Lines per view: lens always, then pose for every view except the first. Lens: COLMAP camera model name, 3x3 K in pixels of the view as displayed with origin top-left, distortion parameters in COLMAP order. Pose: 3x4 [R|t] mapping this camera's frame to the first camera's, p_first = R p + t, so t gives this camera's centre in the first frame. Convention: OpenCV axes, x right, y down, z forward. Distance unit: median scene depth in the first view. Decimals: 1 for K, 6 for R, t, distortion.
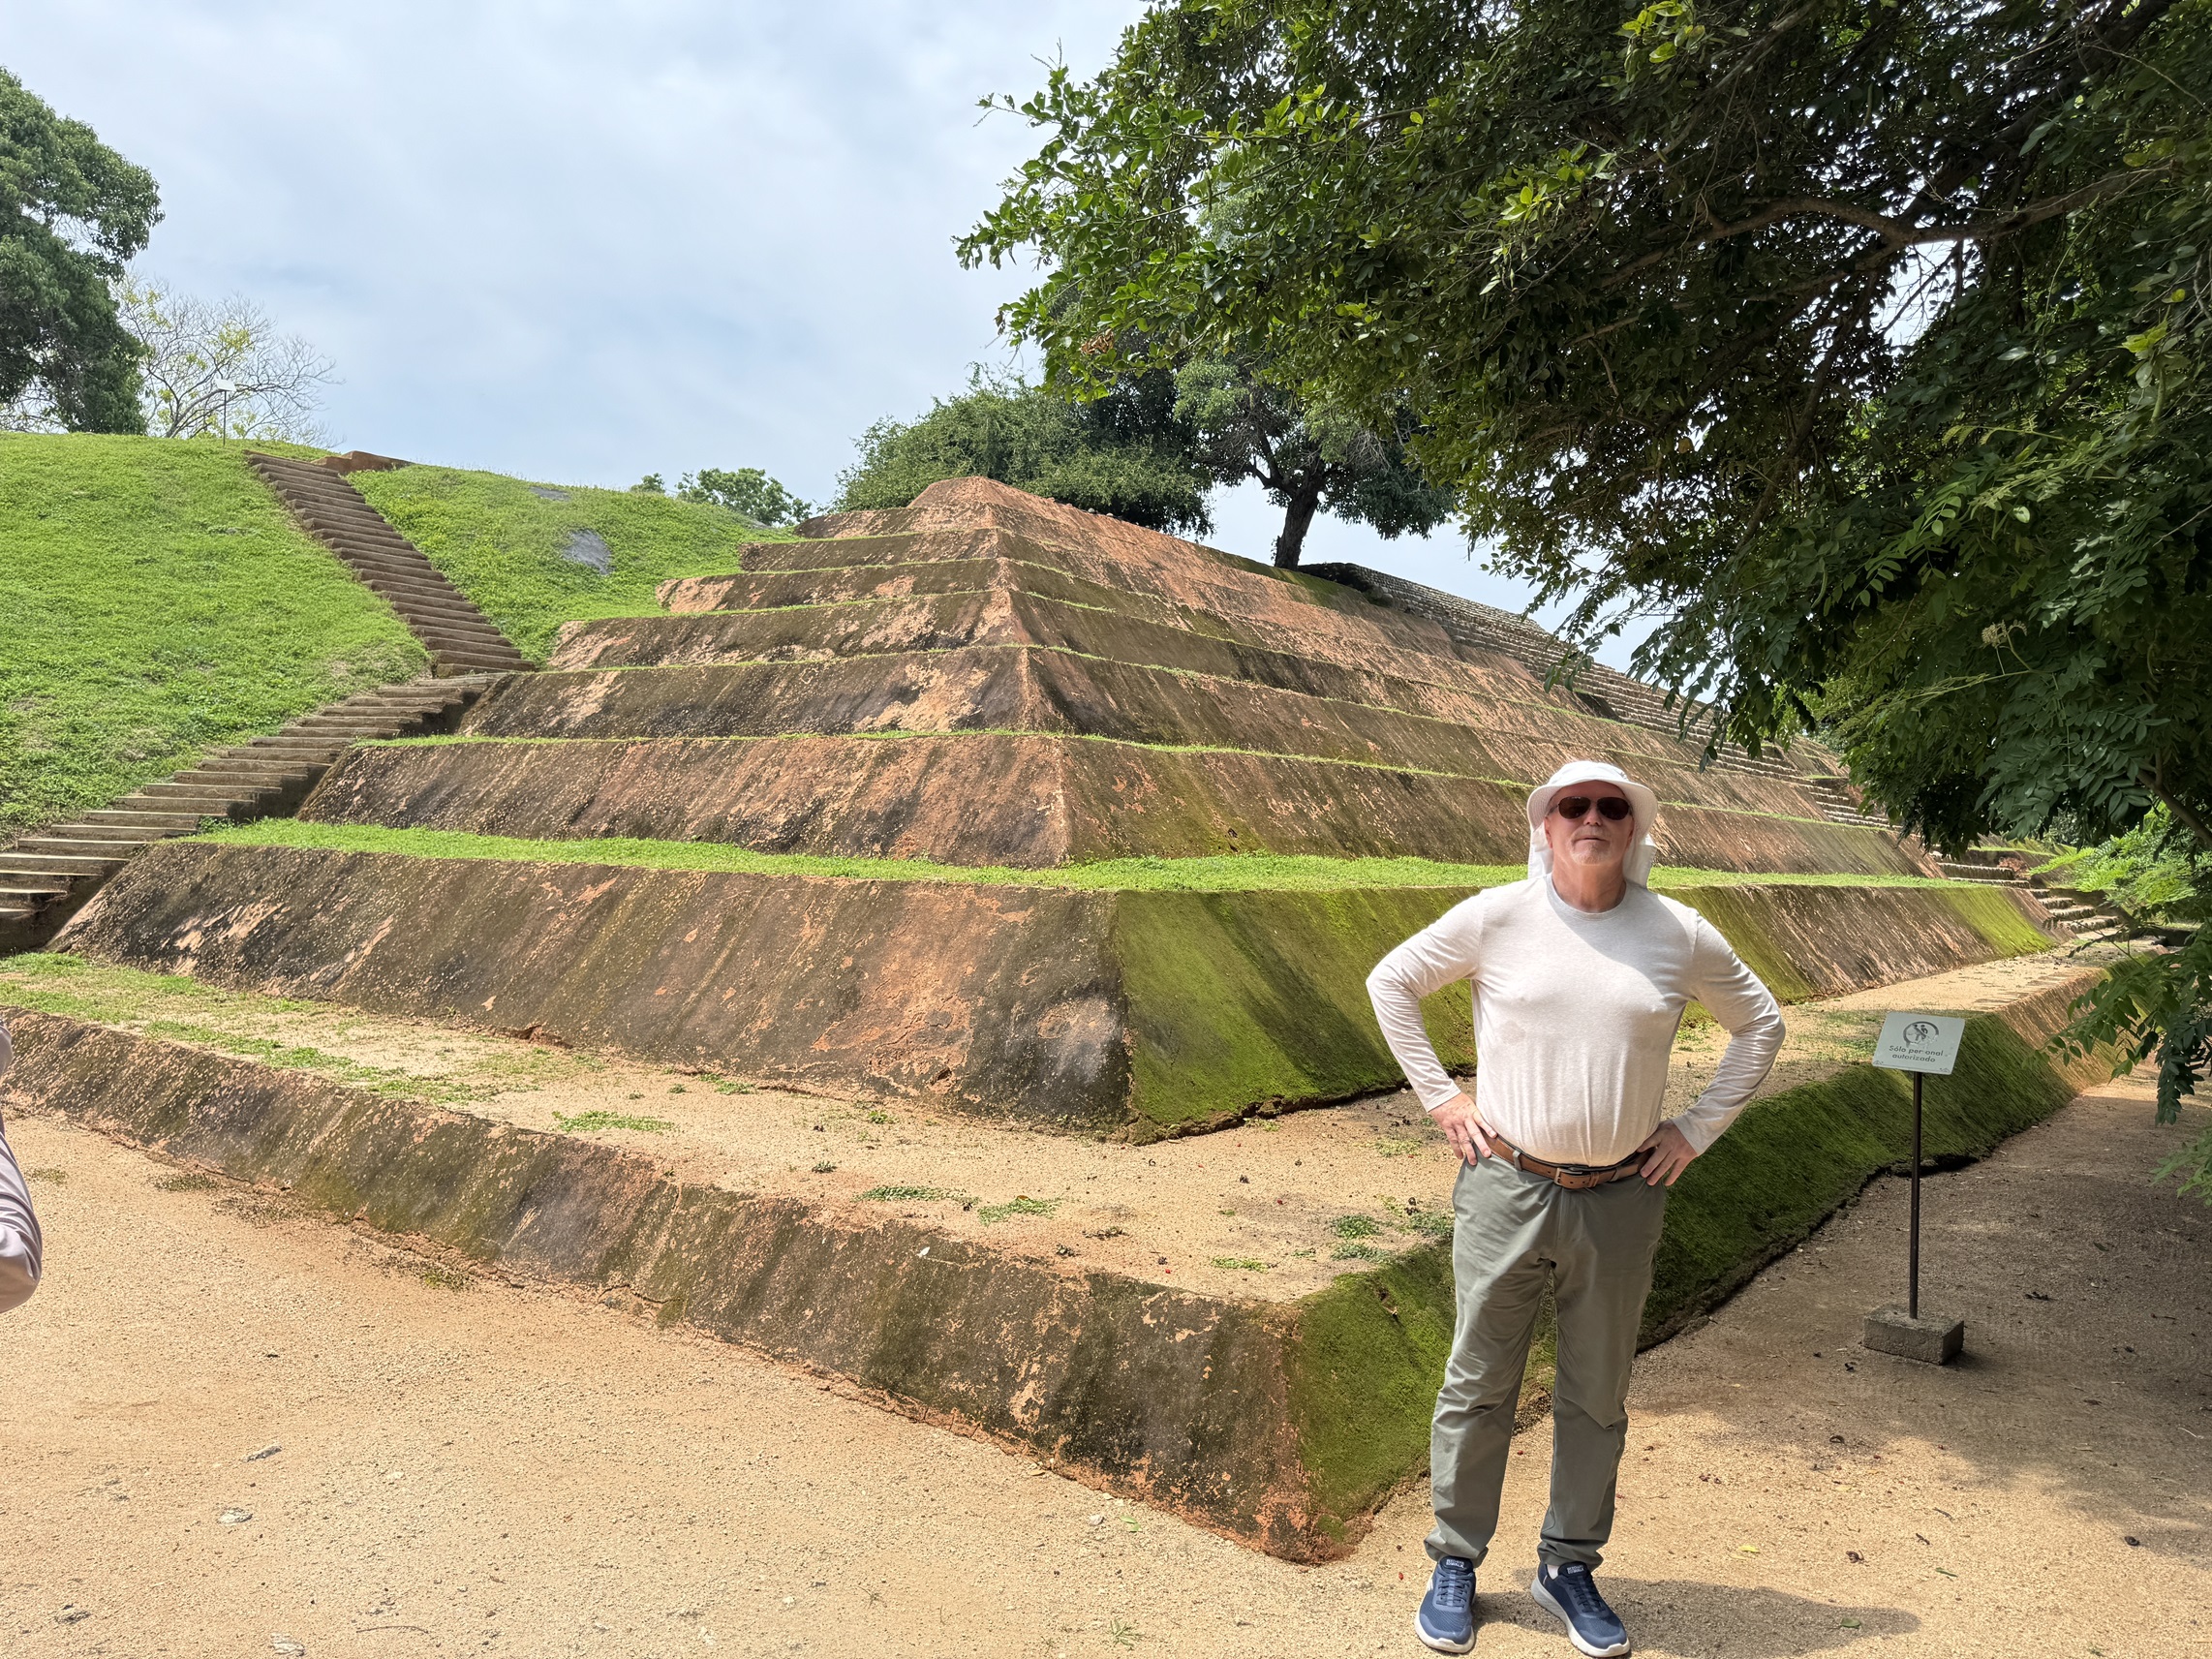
lens RADIAL K [[1346.7, 0, 1106.0], [0, 1346.7, 829.5], [0, 0, 1]] dist [0.000838, -0.050688]
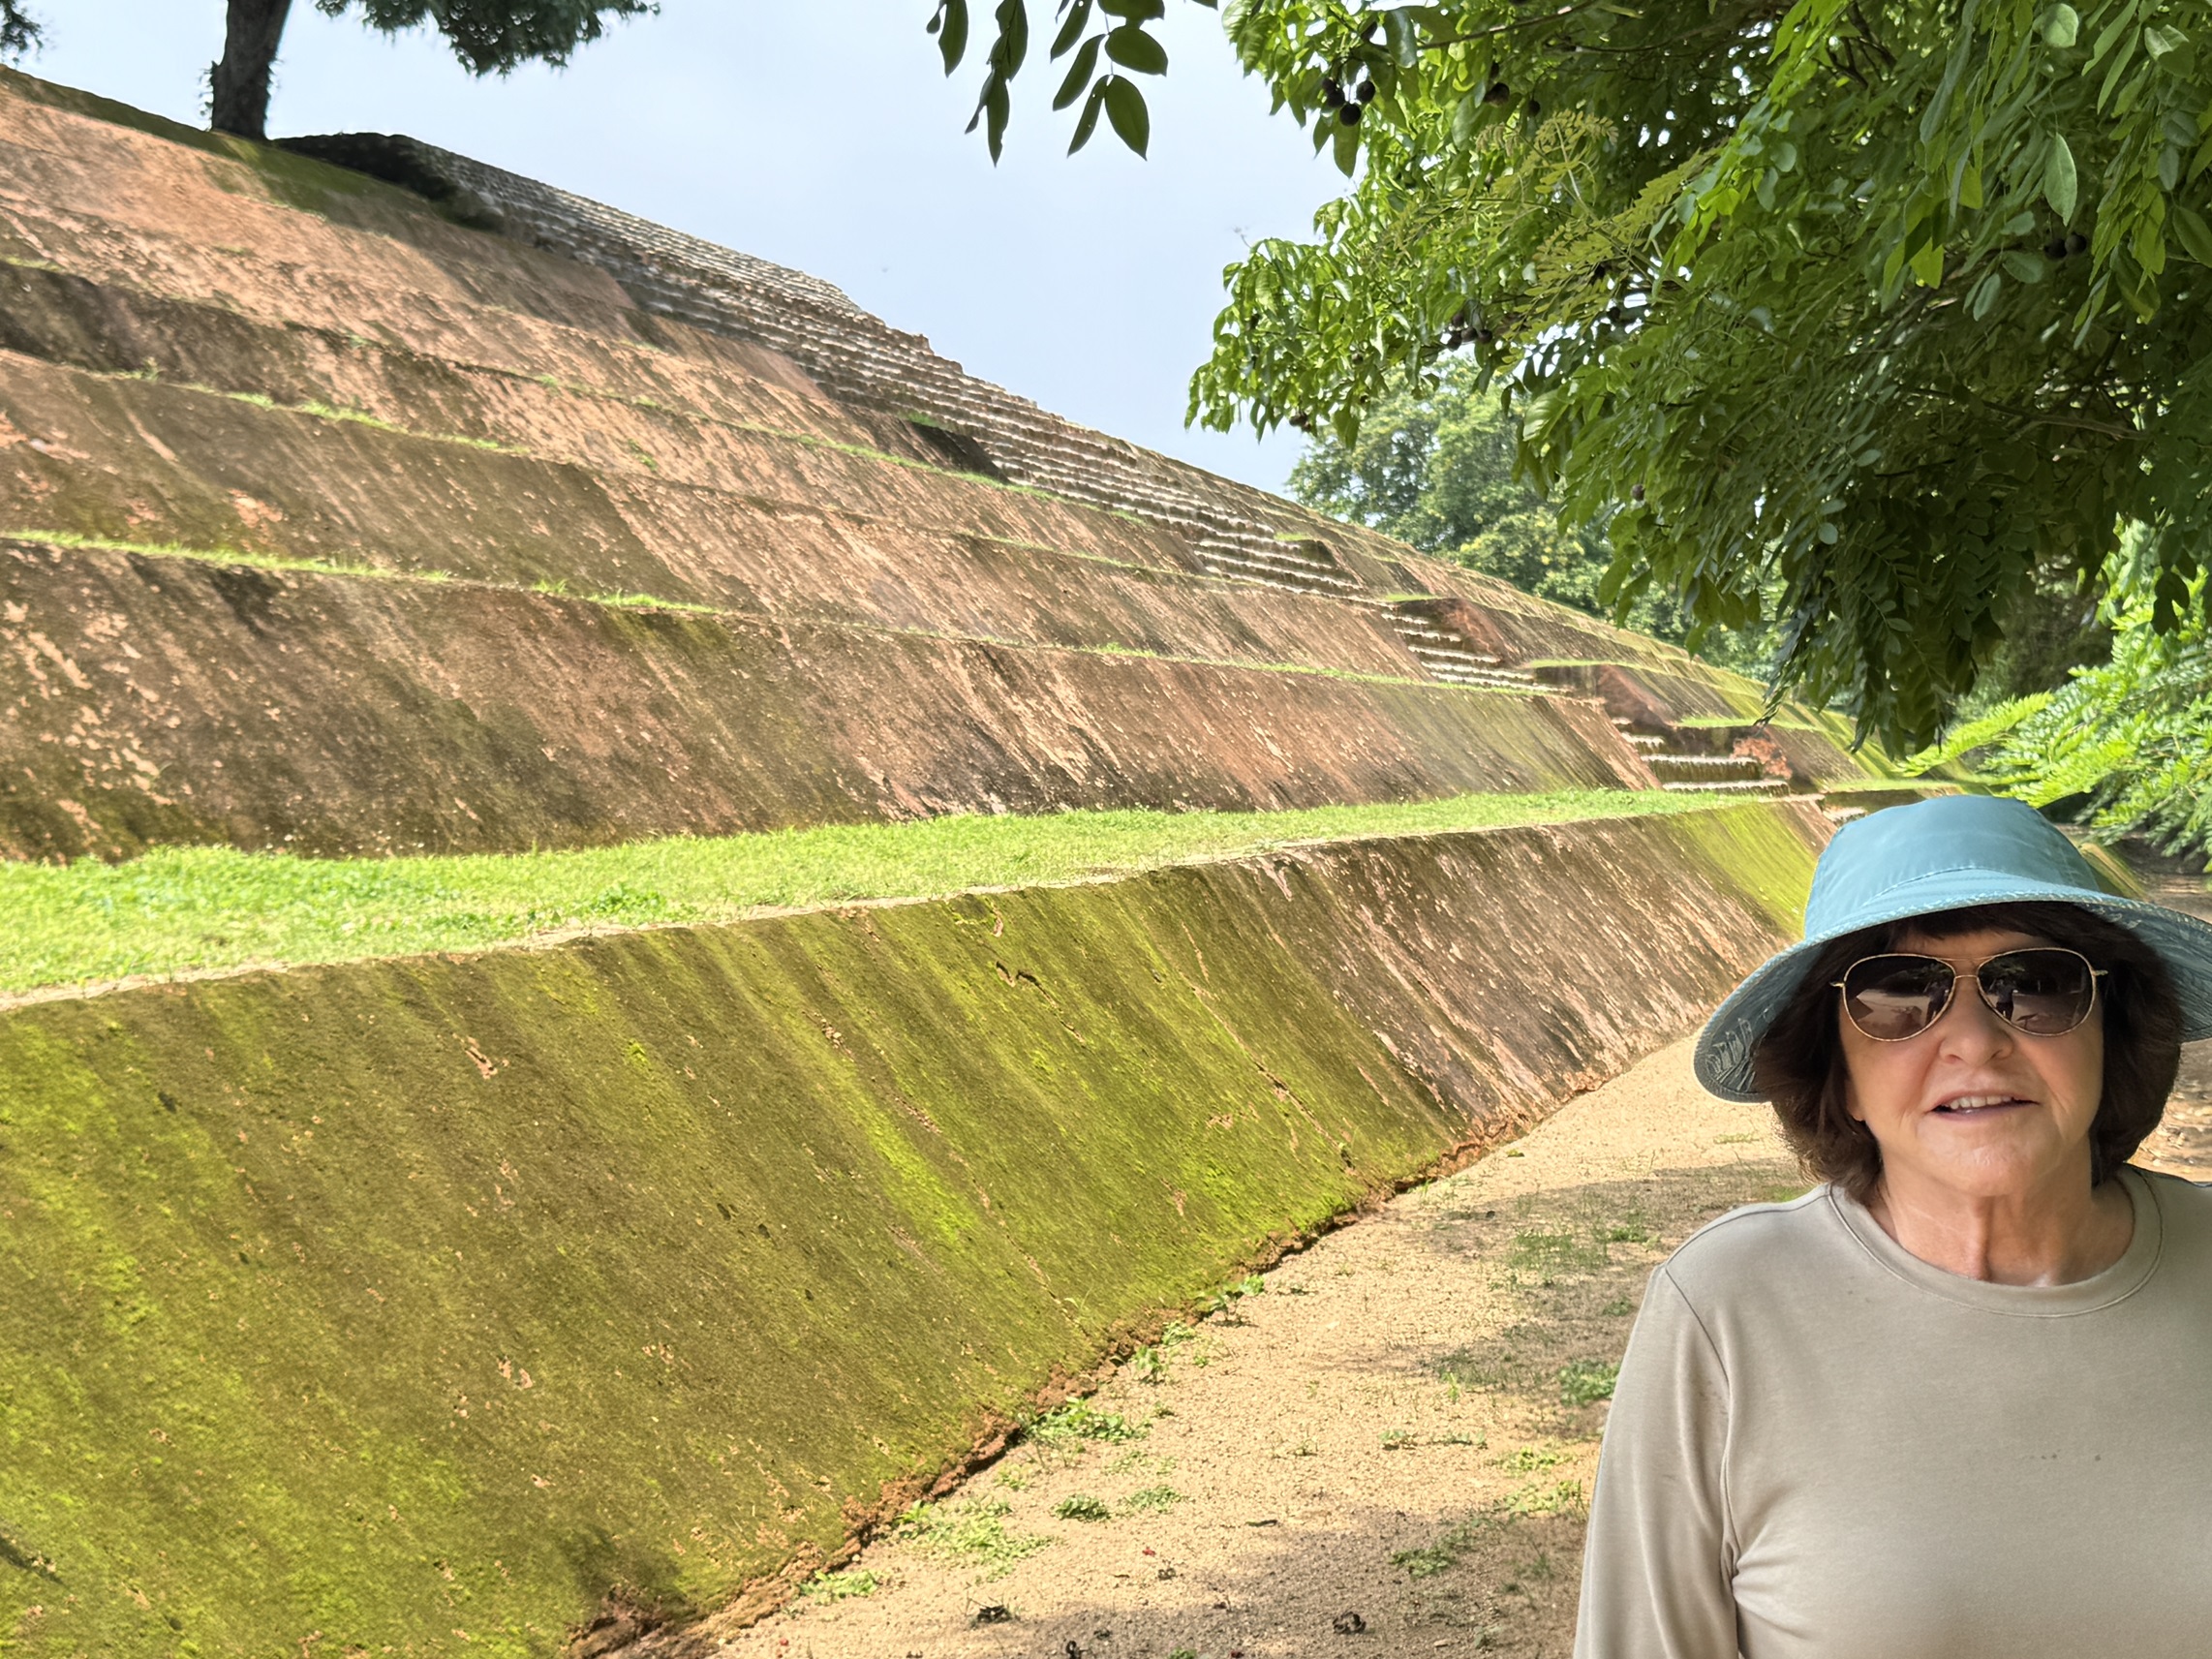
lens RADIAL K [[3075.2, 0, 1106.0], [0, 3075.2, 829.5], [0, 0, 1]] dist [0.357897, -1.971005]
pose [[0.923400, -0.065705, 0.378173, 0.070886], [0.056424, 0.997773, 0.035584, 0.001720], [-0.379669, -0.011520, 0.925051, 0.144273]]
